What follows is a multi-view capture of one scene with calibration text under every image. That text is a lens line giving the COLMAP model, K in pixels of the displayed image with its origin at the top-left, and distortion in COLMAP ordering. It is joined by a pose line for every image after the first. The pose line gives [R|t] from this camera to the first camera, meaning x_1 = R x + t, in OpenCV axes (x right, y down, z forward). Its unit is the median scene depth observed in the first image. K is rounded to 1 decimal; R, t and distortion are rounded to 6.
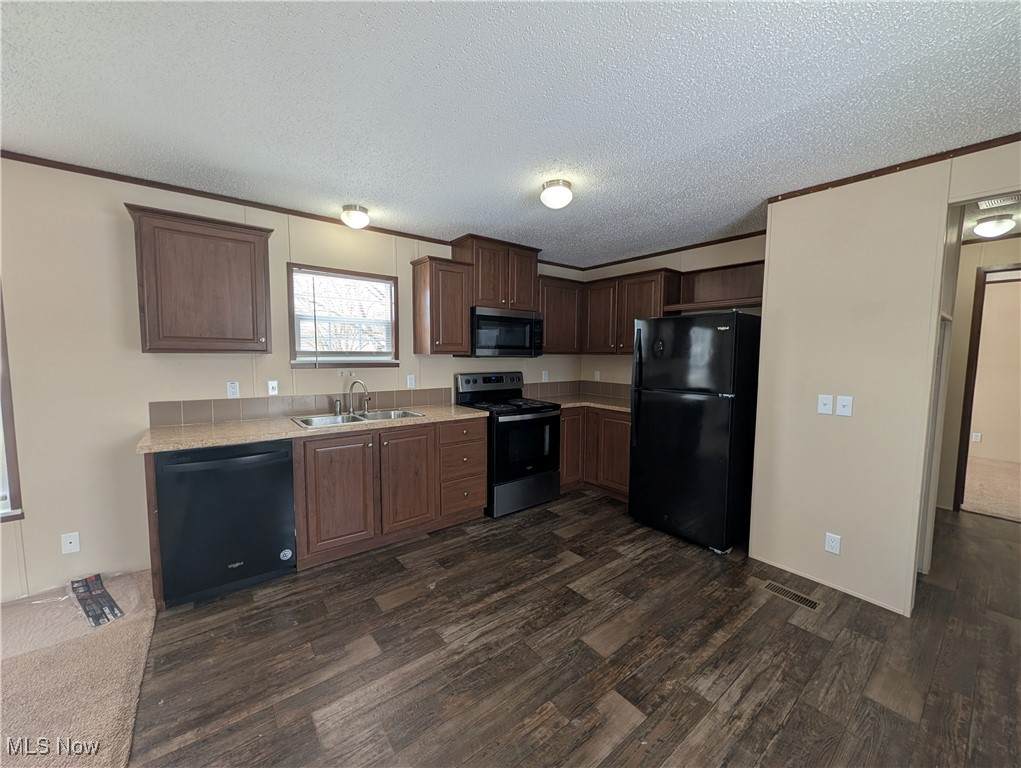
lens RADIAL K [[391.9, 0, 512.5], [0, 391.9, 385.0], [0, 0, 1]] dist [0.003464, 0.000200]
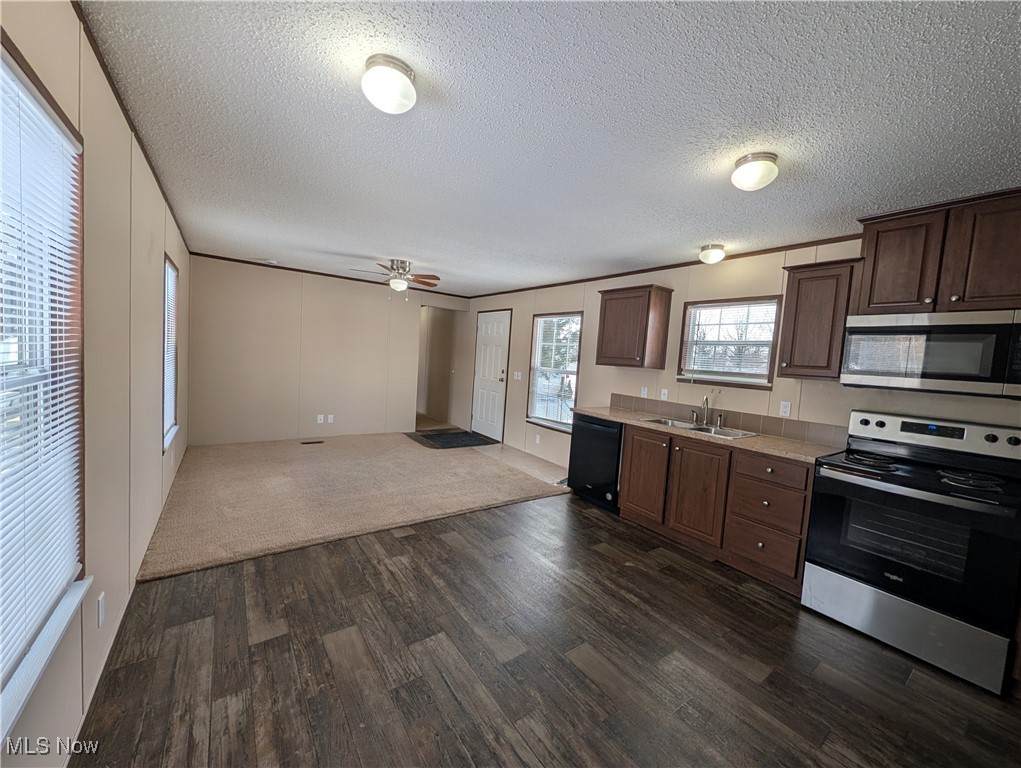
lens RADIAL K [[391.9, 0, 511.8], [0, 391.9, 384.9], [0, 0, 1]] dist [0.003464, 0.000200]
pose [[-0.038918, 0.058738, -0.997515, 0.780302], [-0.145296, 0.987329, 0.063807, -0.035904], [0.988623, 0.147418, -0.029891, 0.497747]]
